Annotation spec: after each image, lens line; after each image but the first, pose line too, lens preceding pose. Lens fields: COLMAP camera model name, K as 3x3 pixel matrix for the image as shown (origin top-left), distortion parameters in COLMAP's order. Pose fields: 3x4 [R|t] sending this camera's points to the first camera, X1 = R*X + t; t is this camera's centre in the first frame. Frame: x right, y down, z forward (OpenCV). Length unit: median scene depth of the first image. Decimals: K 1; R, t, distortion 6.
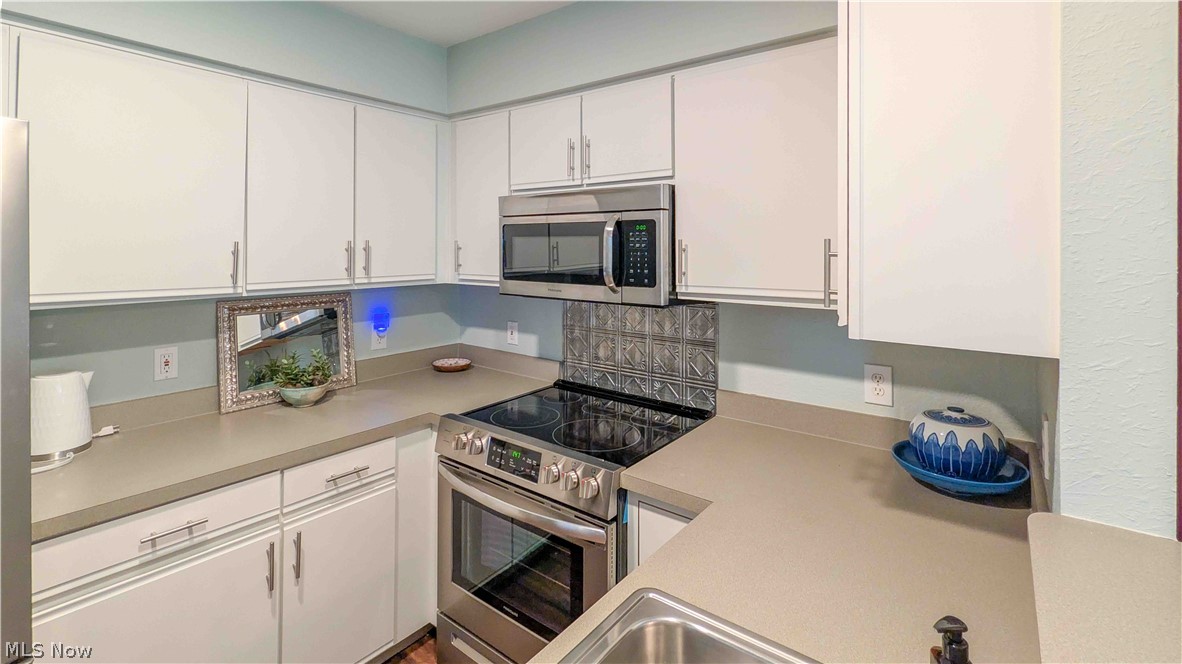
lens RADIAL K [[539.8, 0, 587.3], [0, 539.8, 240.3], [0, 0, 1]] dist [0.000892, 0.000036]
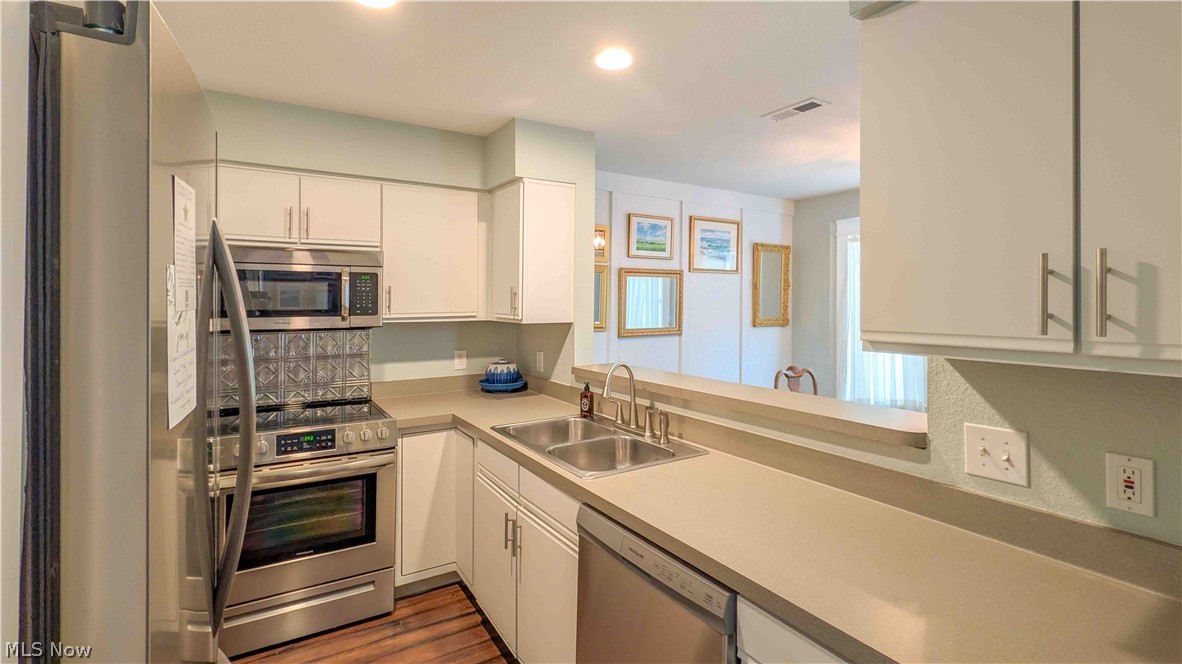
lens RADIAL K [[533.4, 0, 593.9], [0, 533.4, 293.9], [0, 0, 1]] dist [0.000358, -0.000022]
pose [[0.344148, 0.009691, 0.938865, -1.110986], [-0.009546, 0.999931, -0.006822, 0.027541], [-0.938867, -0.006614, 0.344217, -0.147802]]
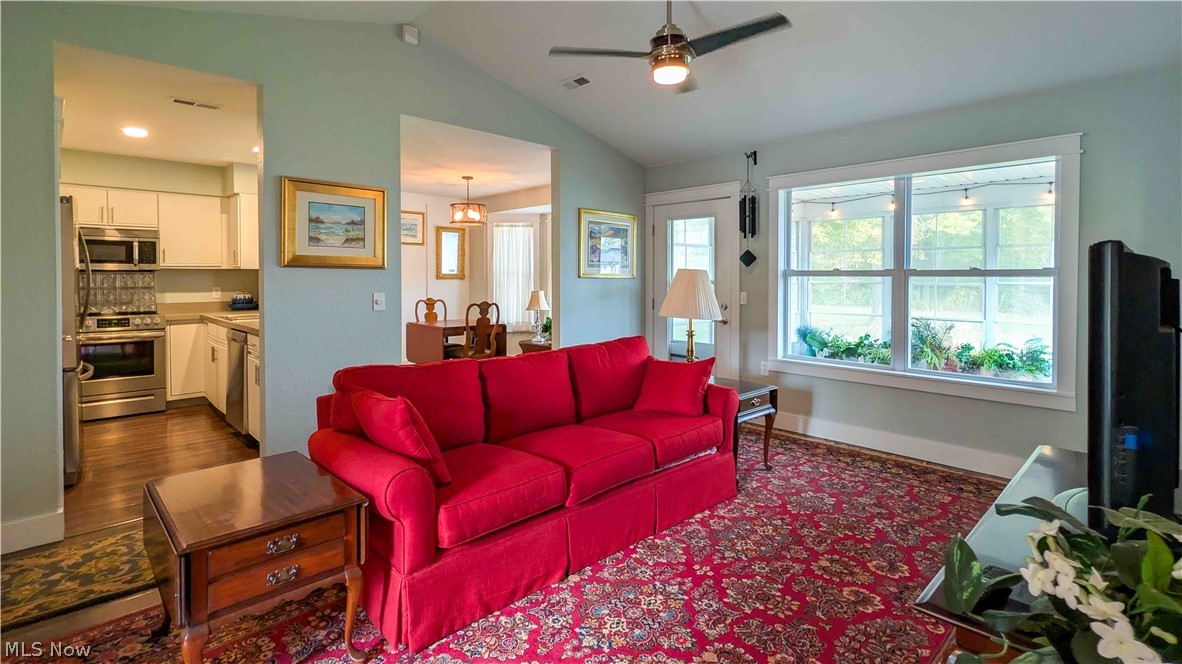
lens RADIAL K [[545.2, 0, 574.7], [0, 545.2, 287.0], [0, 0, 1]] dist [-0.000341, -0.000092]
pose [[0.161553, -0.024293, 0.986565, -2.451961], [-0.014457, 0.999531, 0.026980, 0.097257], [-0.986758, -0.018621, 0.161126, -1.771083]]
